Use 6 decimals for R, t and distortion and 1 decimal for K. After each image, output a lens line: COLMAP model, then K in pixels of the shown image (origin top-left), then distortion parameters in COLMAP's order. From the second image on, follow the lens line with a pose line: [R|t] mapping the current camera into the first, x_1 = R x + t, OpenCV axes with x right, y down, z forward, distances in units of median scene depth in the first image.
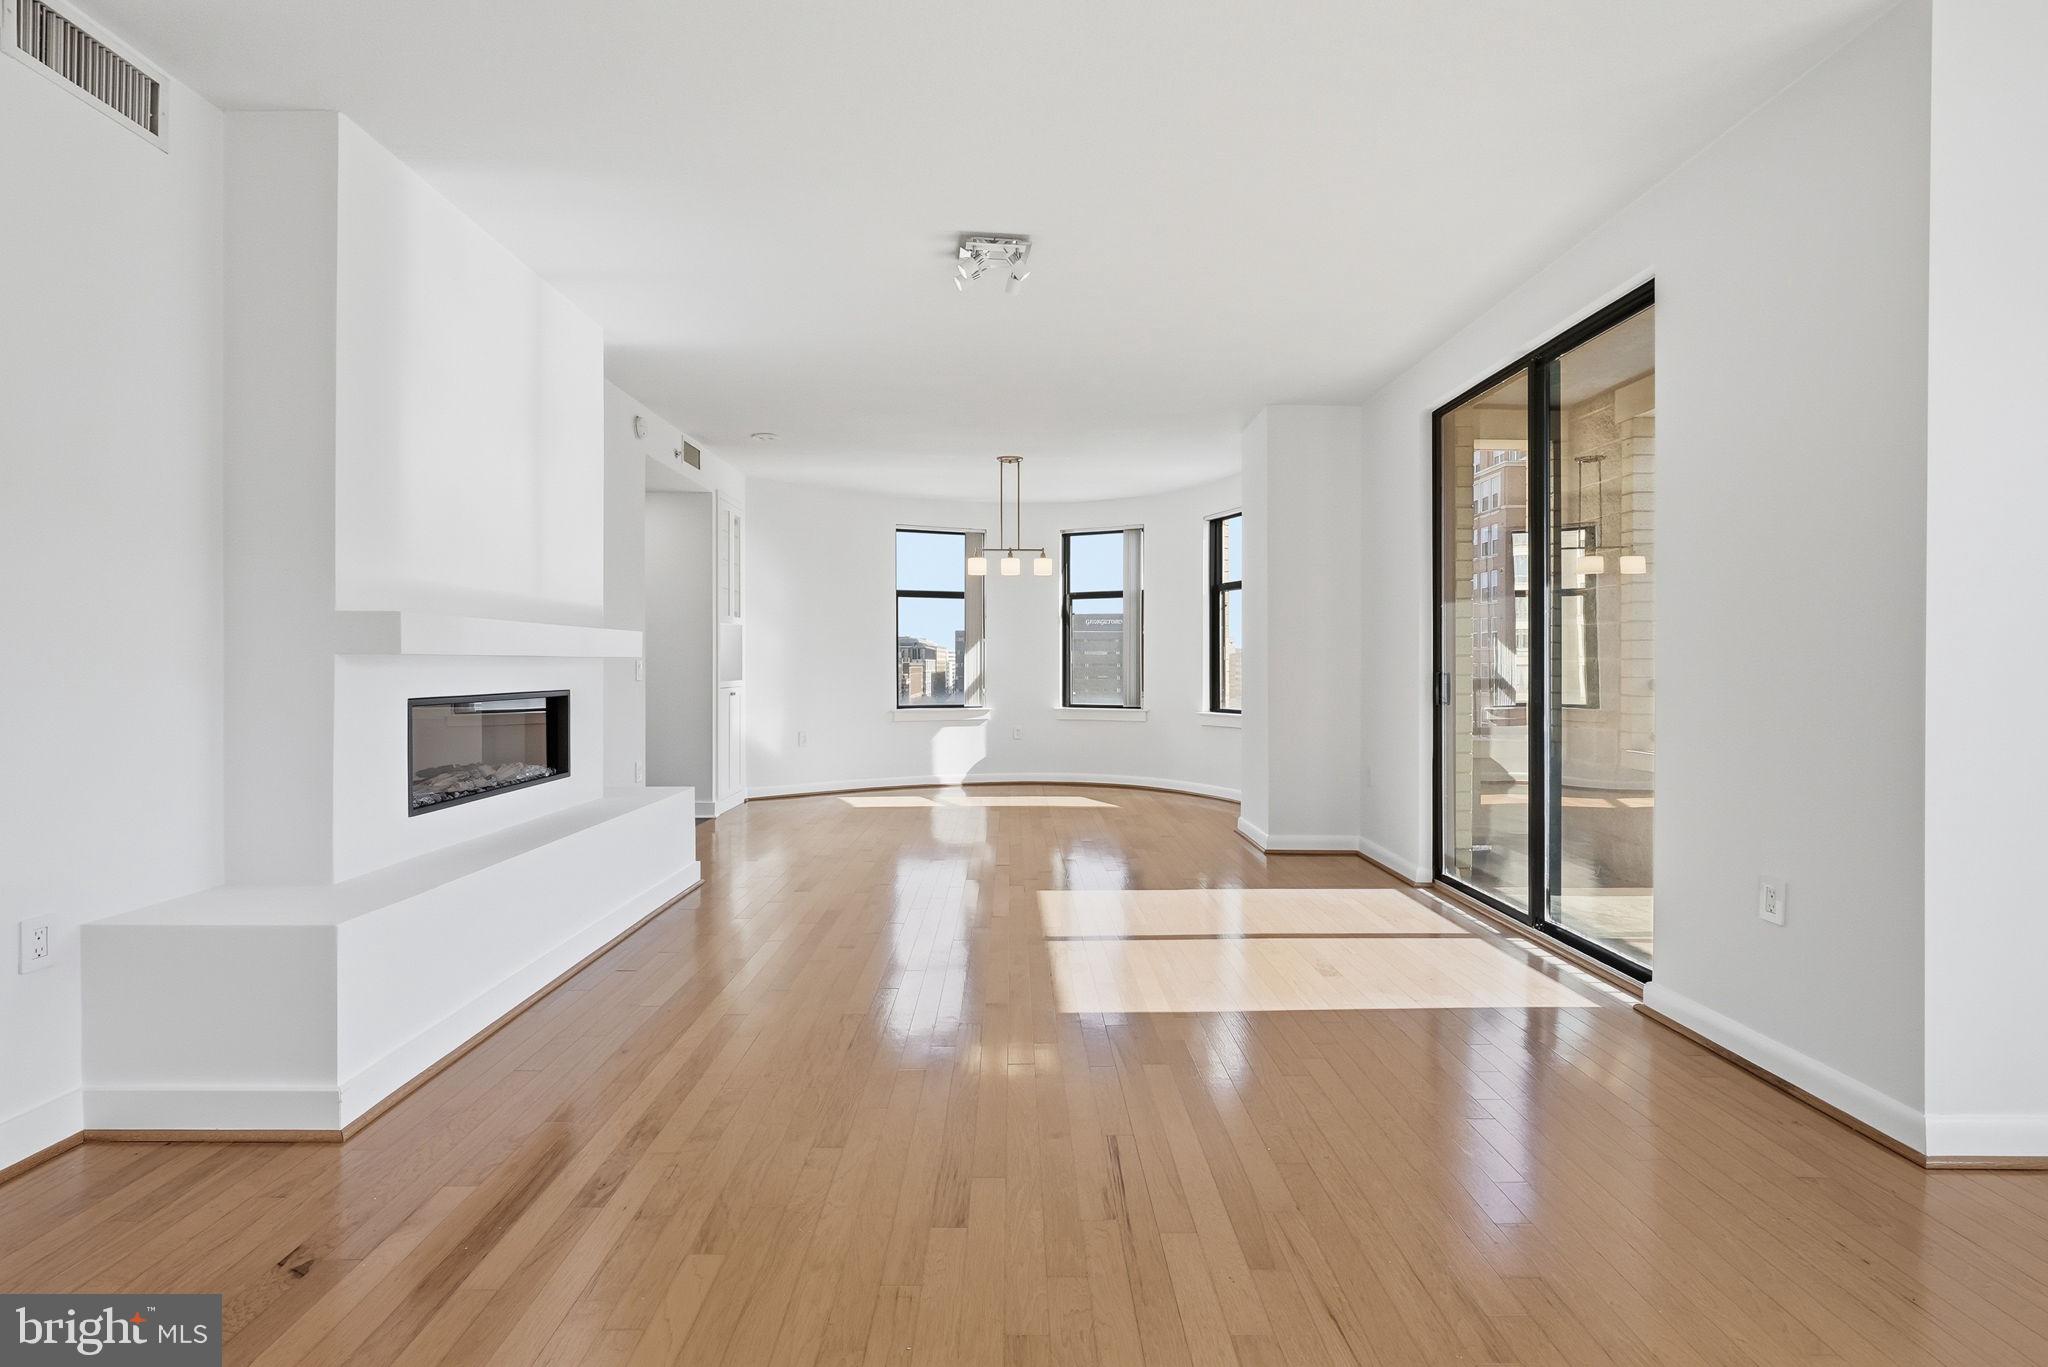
lens RADIAL K [[926.6, 0, 1017.8], [0, 926.6, 671.9], [0, 0, 1]] dist [-0.002038, 0.000292]
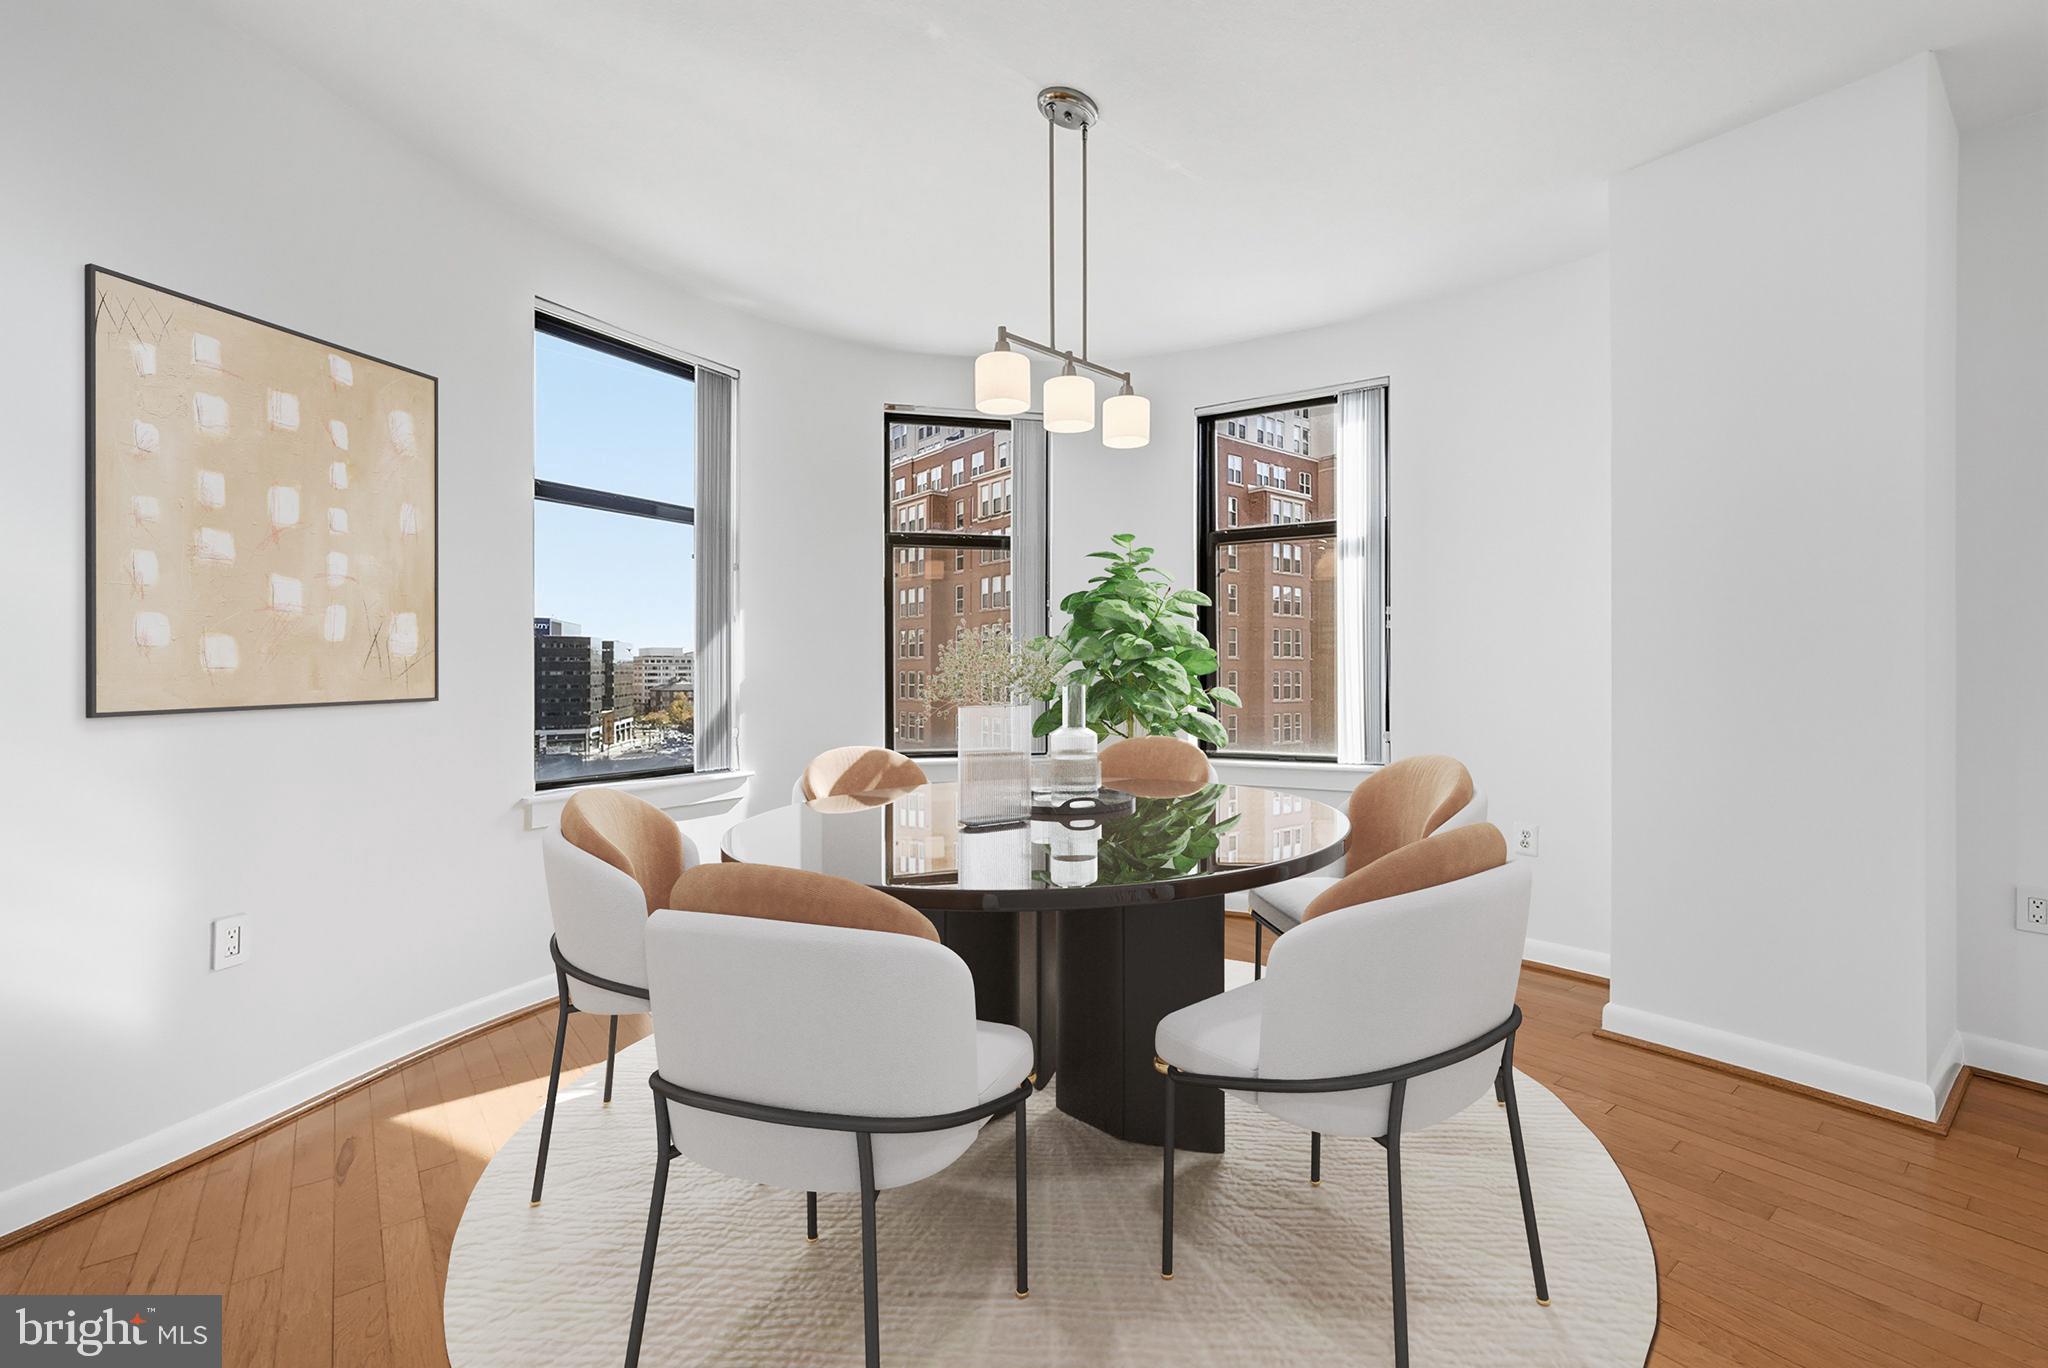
lens RADIAL K [[885.3, 0, 1014.7], [0, 885.3, 677.9], [0, 0, 1]] dist [-0.031888, -0.000074]
pose [[0.802782, -0.002920, 0.596266, -0.215228], [0.003677, 0.999993, -0.000055, -0.007169], [-0.596262, 0.002237, 0.802787, 0.693777]]
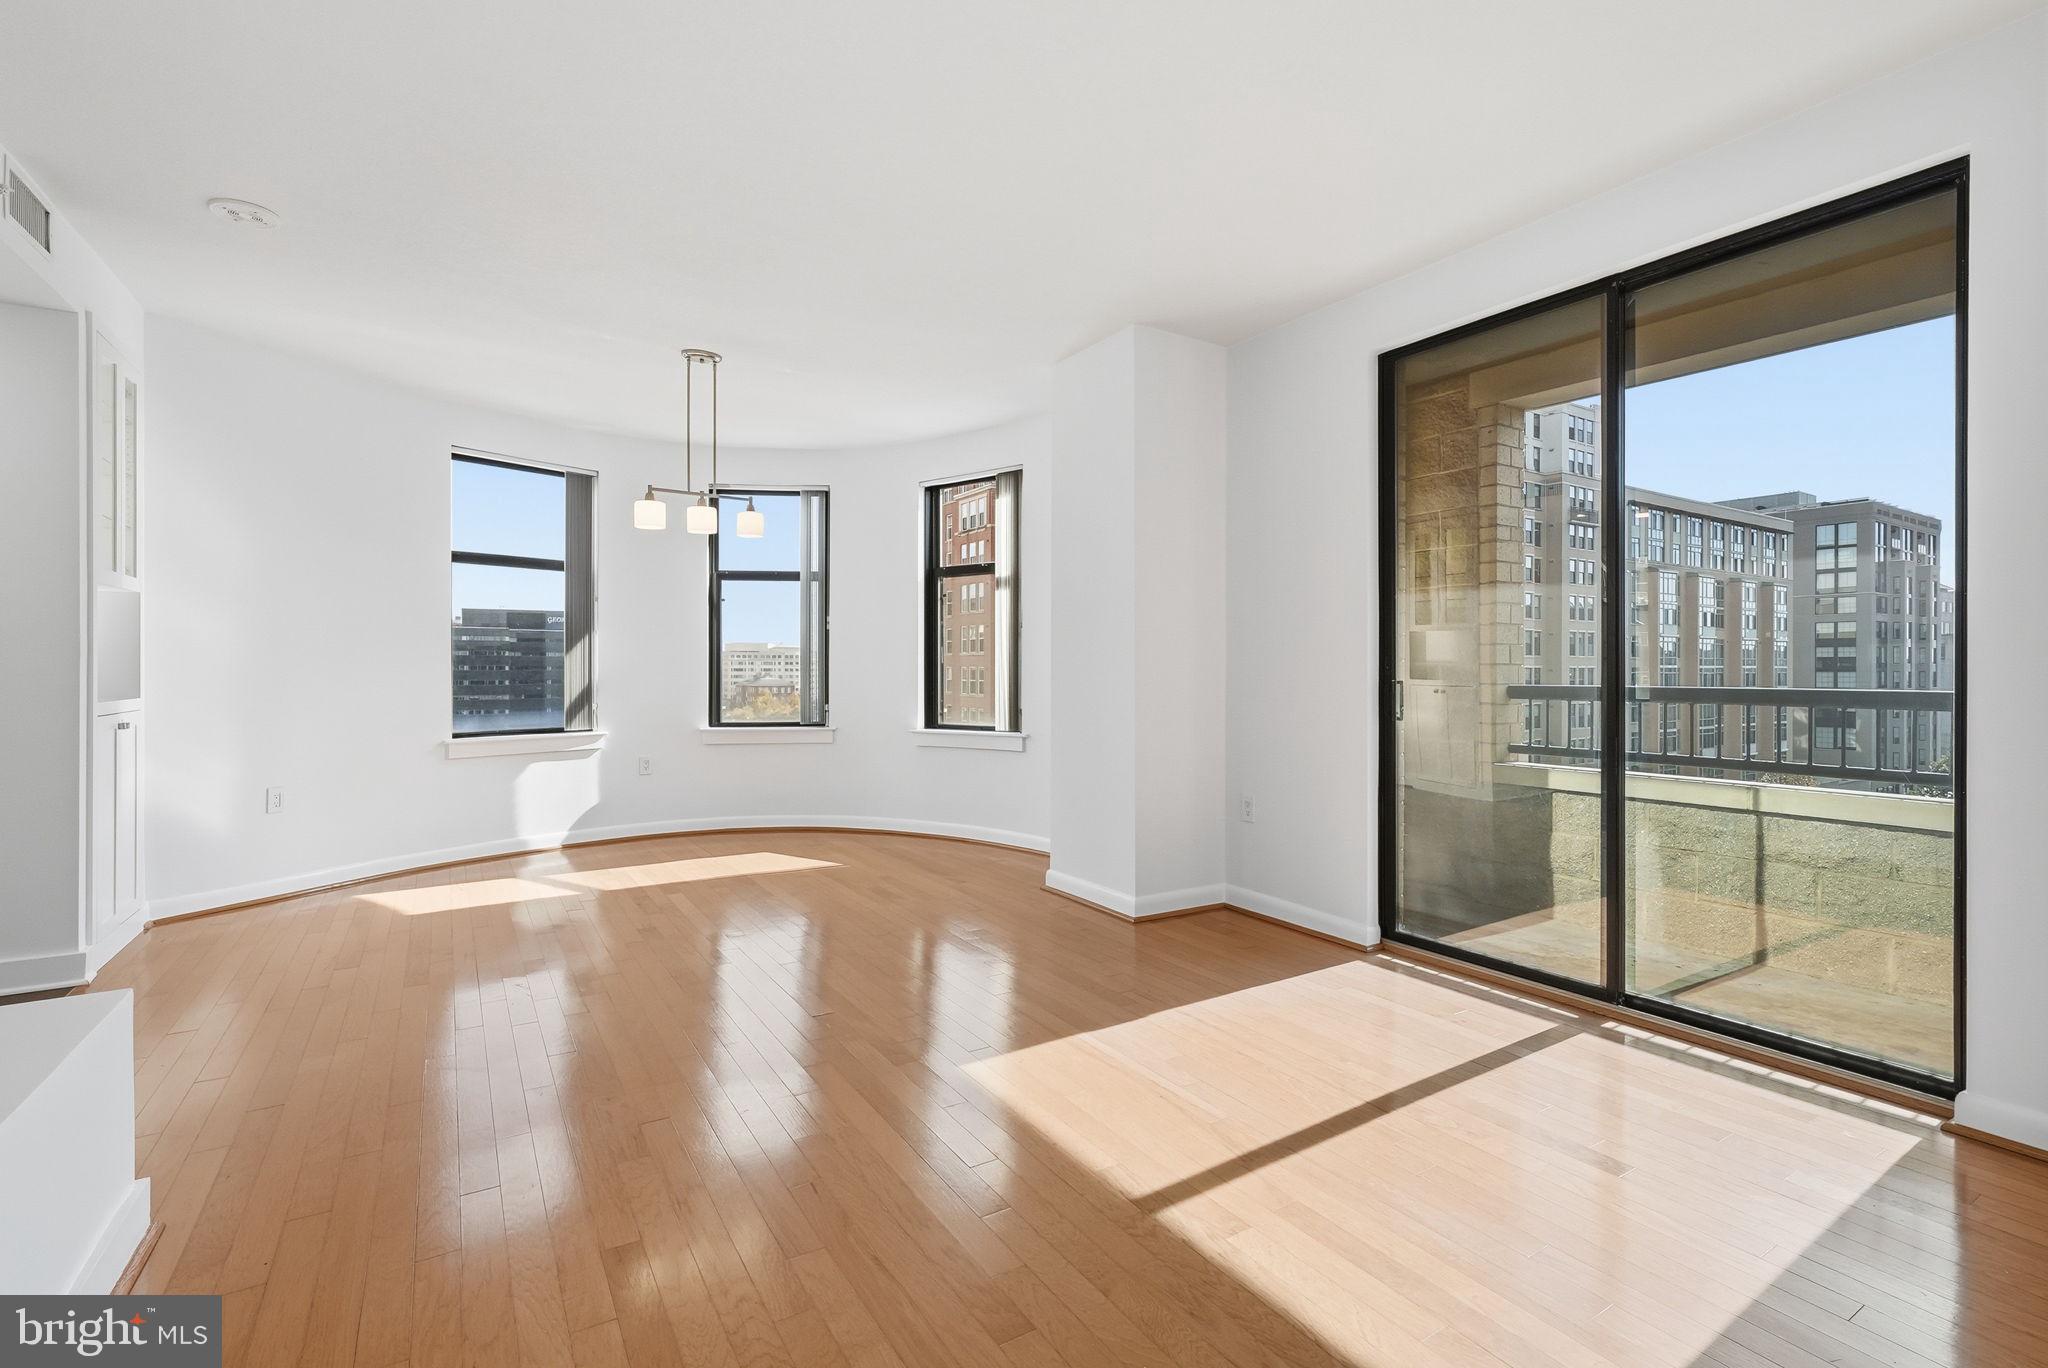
lens RADIAL K [[926.6, 0, 1017.8], [0, 926.6, 672.4], [0, 0, 1]] dist [-0.002038, 0.000292]
pose [[0.854417, -0.000795, 0.519587, -0.148669], [0.002126, 0.999996, -0.001965, -0.003474], [-0.519583, 0.002783, 0.854415, 0.304467]]
